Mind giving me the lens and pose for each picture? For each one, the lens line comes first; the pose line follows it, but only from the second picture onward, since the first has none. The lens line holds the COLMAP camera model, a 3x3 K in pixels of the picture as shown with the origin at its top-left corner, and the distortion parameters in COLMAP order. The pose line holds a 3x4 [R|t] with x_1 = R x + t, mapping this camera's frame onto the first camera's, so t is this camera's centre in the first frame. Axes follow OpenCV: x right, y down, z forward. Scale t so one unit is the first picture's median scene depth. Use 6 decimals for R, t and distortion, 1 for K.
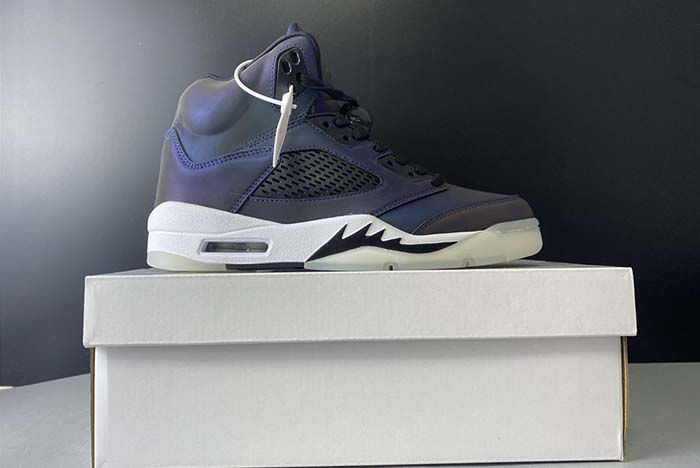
lens RADIAL K [[479.7, 0, 350.0], [0, 479.7, 234.0], [0, 0, 1]] dist [0.000521, -0.000948]
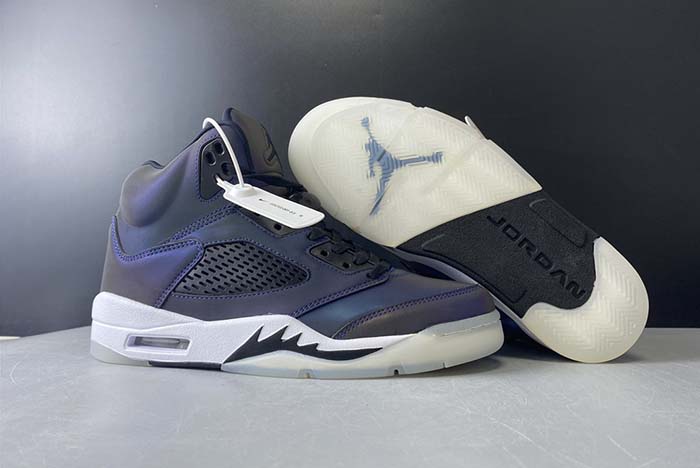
lens RADIAL K [[479.7, 0, 350.0], [0, 479.7, 234.0], [0, 0, 1]] dist [0.000521, -0.000948]
pose [[0.988242, -0.002034, -0.152882, 0.295056], [-0.004769, 0.999015, -0.044119, -0.153749], [0.152821, 0.044329, 0.987259, 0.091586]]
